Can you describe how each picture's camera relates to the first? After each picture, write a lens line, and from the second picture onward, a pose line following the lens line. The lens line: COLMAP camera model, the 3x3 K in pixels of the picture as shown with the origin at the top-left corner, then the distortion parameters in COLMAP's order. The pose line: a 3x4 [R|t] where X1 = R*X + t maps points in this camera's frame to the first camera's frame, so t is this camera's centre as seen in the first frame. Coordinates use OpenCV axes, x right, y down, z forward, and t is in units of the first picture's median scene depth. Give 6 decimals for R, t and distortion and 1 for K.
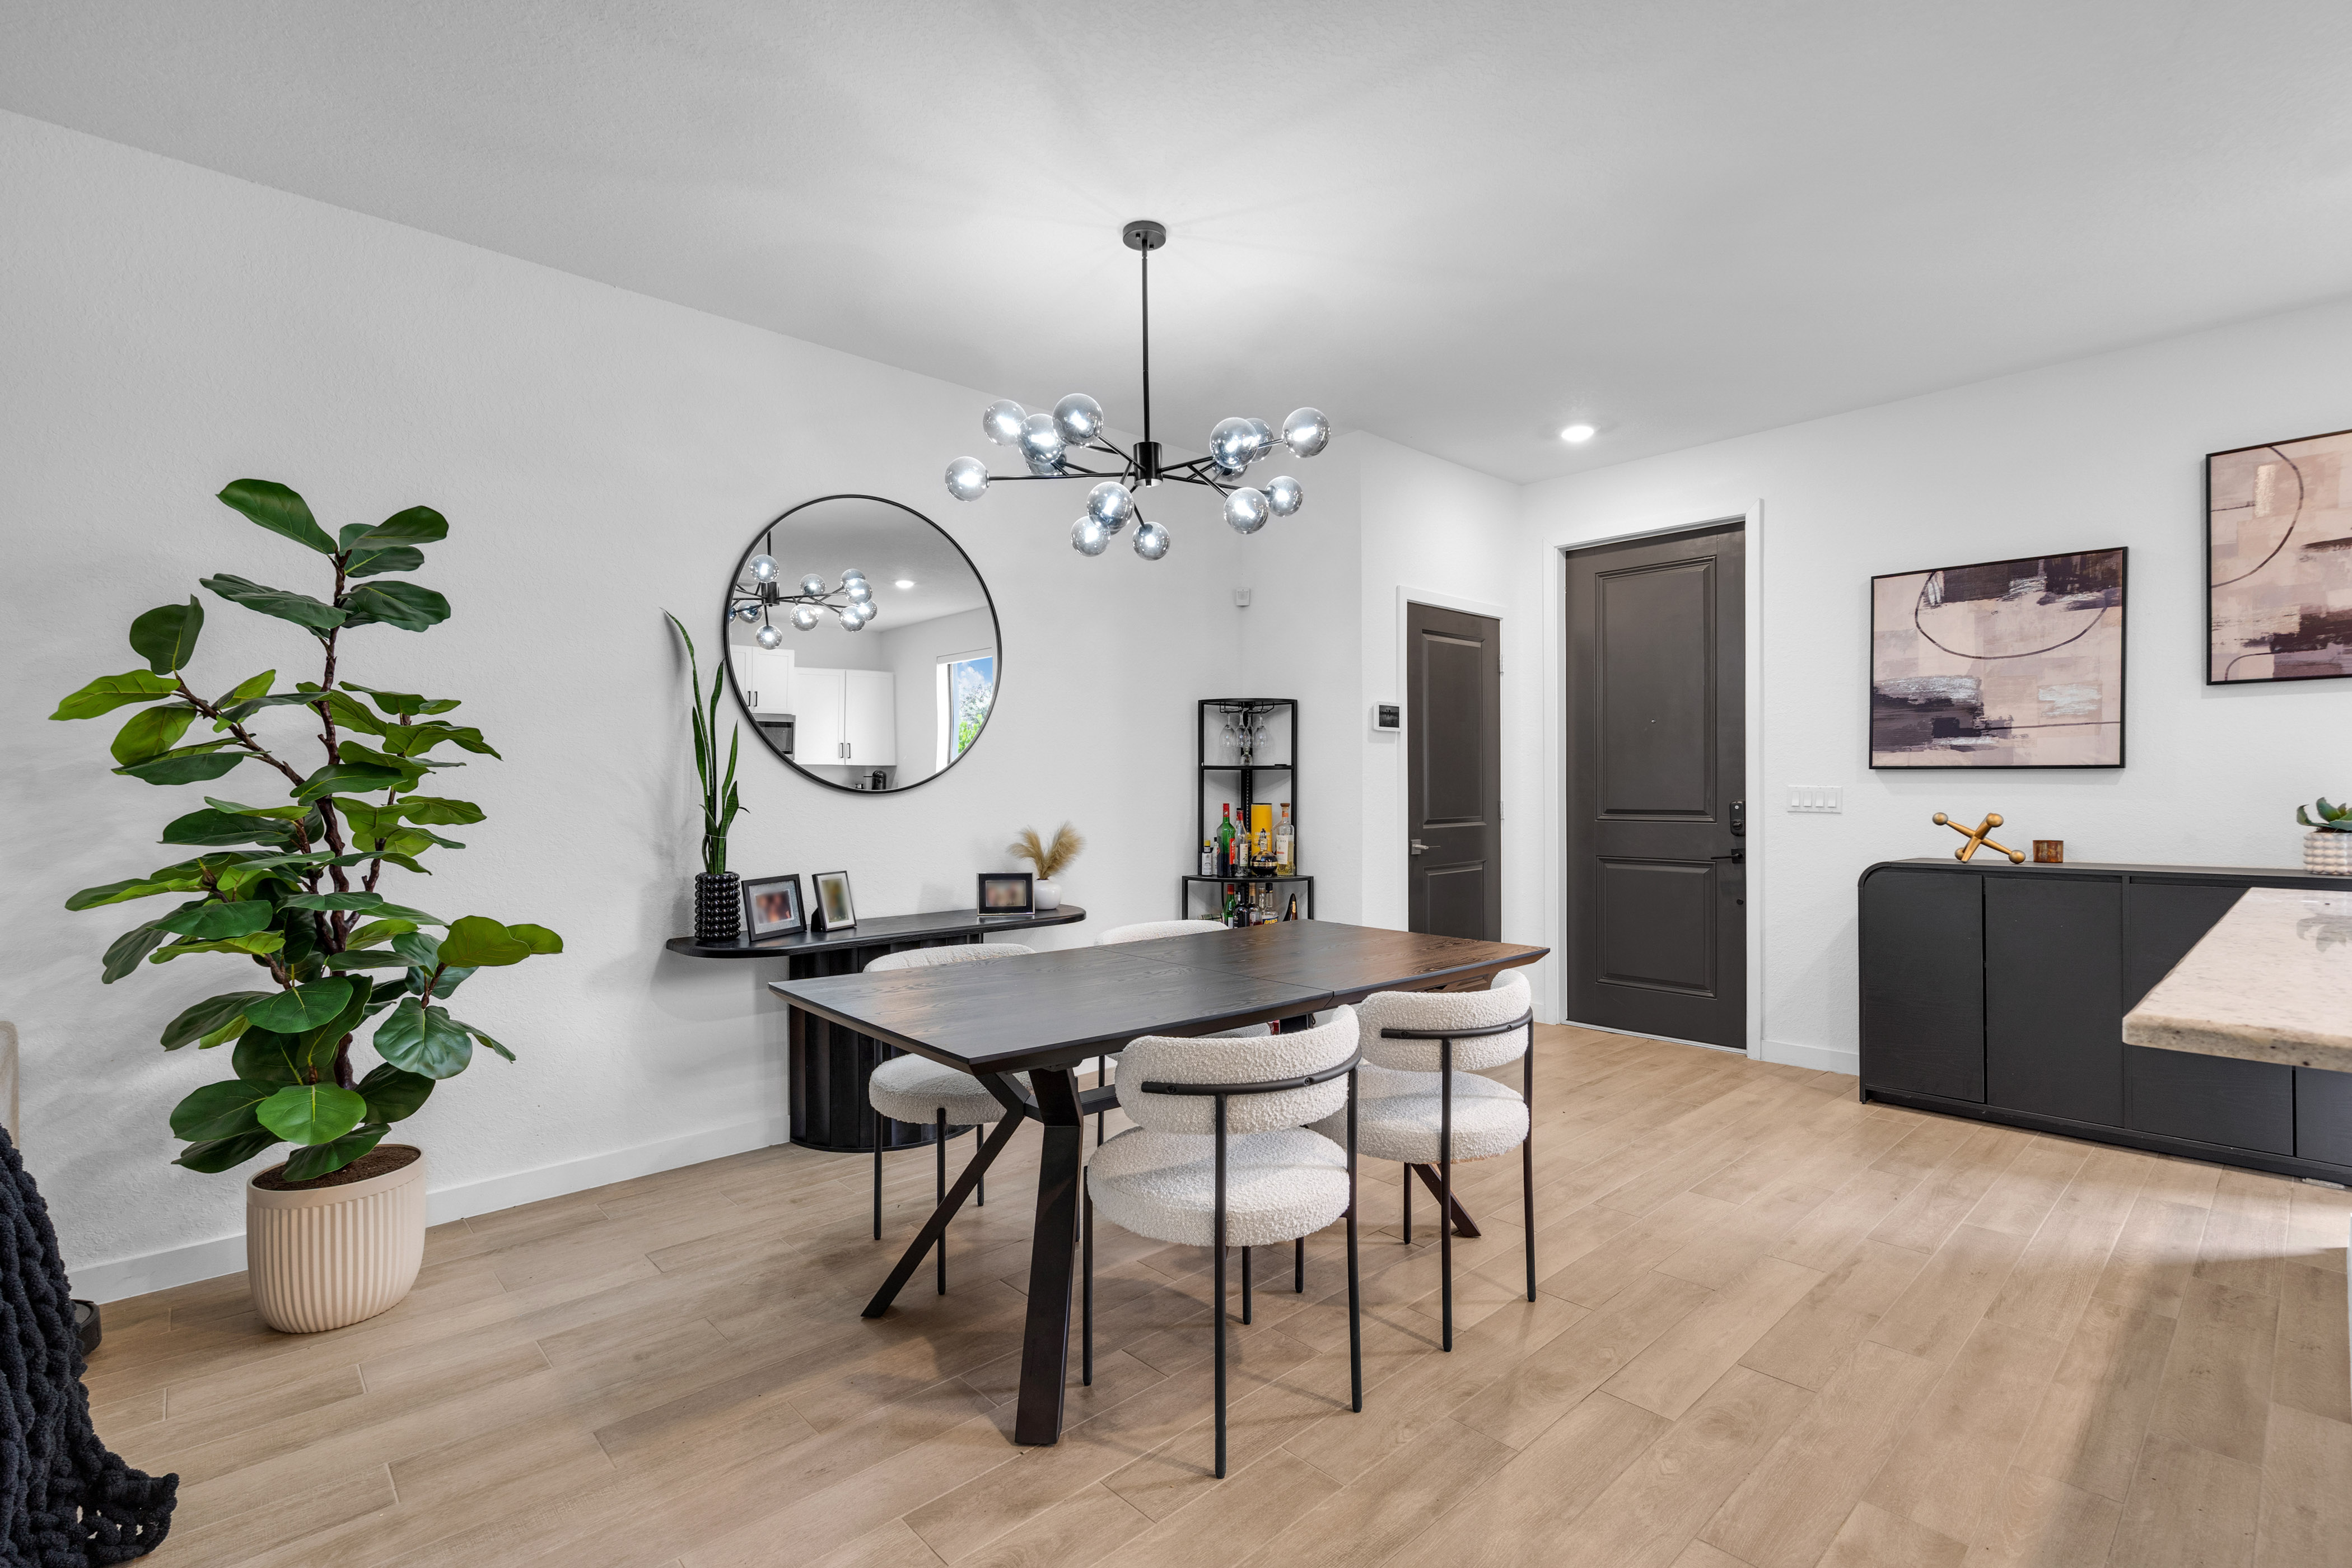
lens RADIAL K [[1071.6, 0, 1173.9], [0, 1071.6, 797.1], [0, 0, 1]] dist [-0.000843, 0.000253]
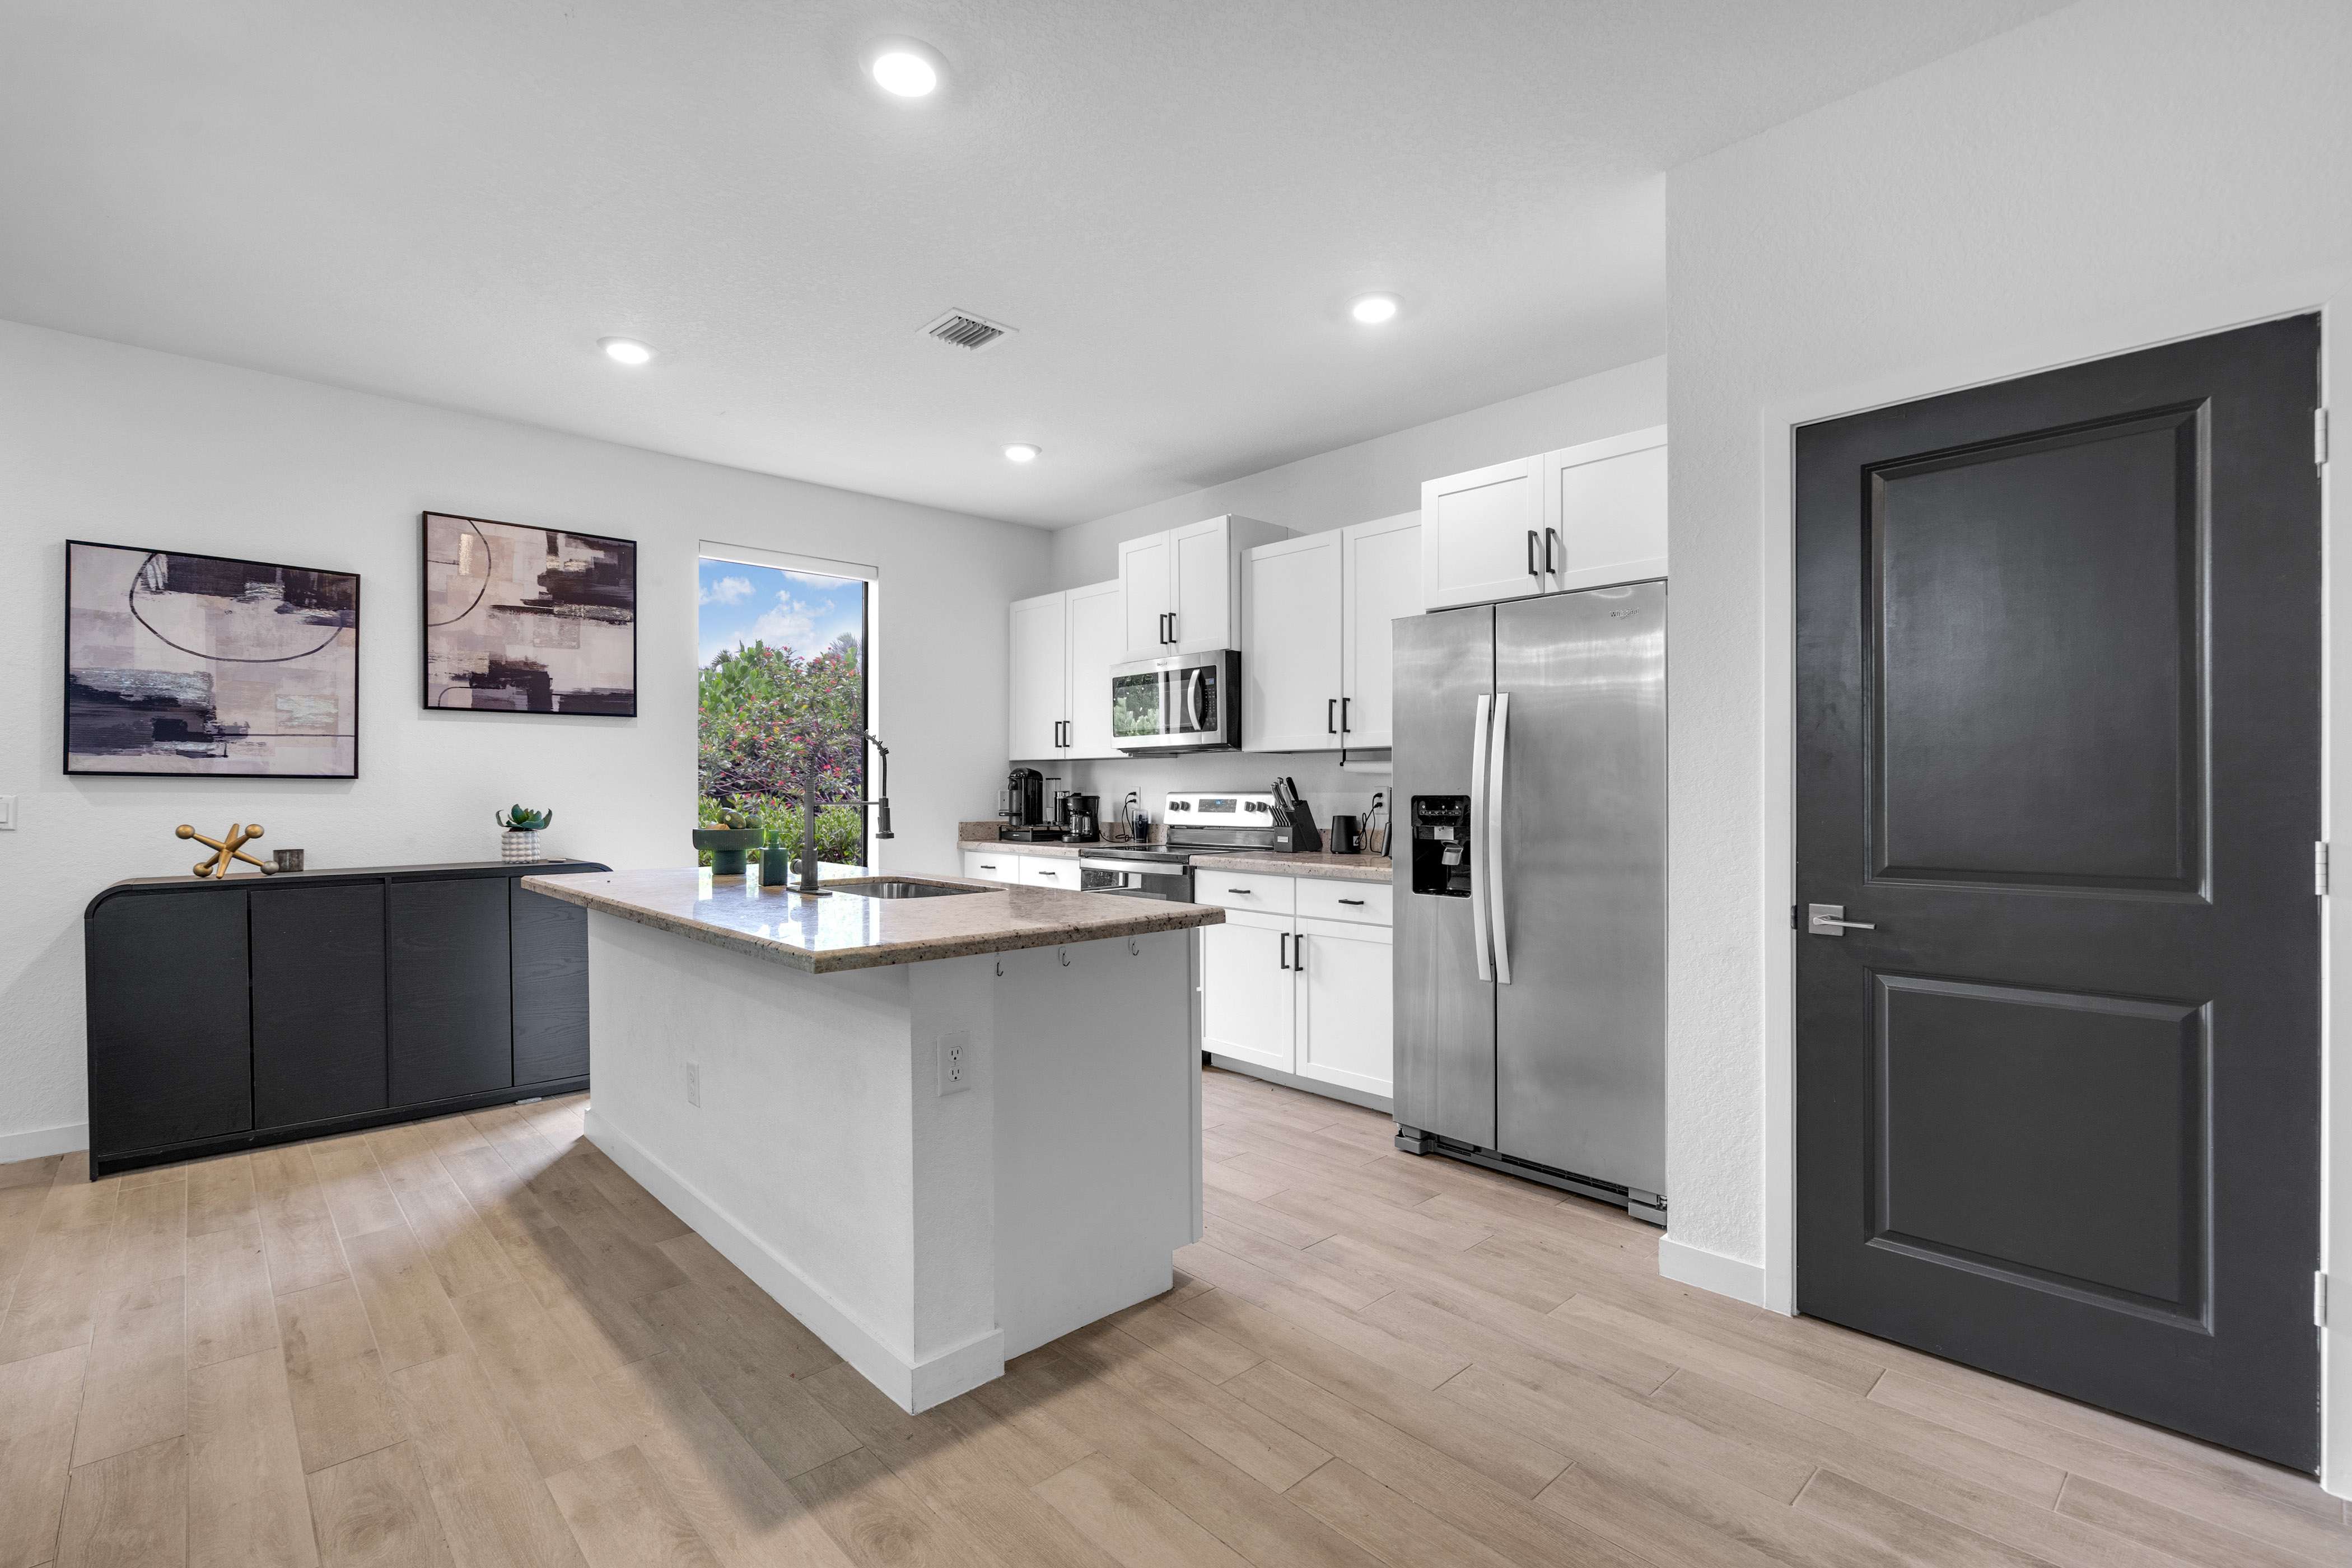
lens RADIAL K [[1065.6, 0, 1176.6], [0, 1065.6, 790.8], [0, 0, 1]] dist [-0.004255, 0.001420]
pose [[-0.004881, 0.005058, 0.999975, -0.198770], [0.010428, 0.999933, -0.005006, -0.001085], [-0.999934, 0.010403, -0.004934, 0.189736]]
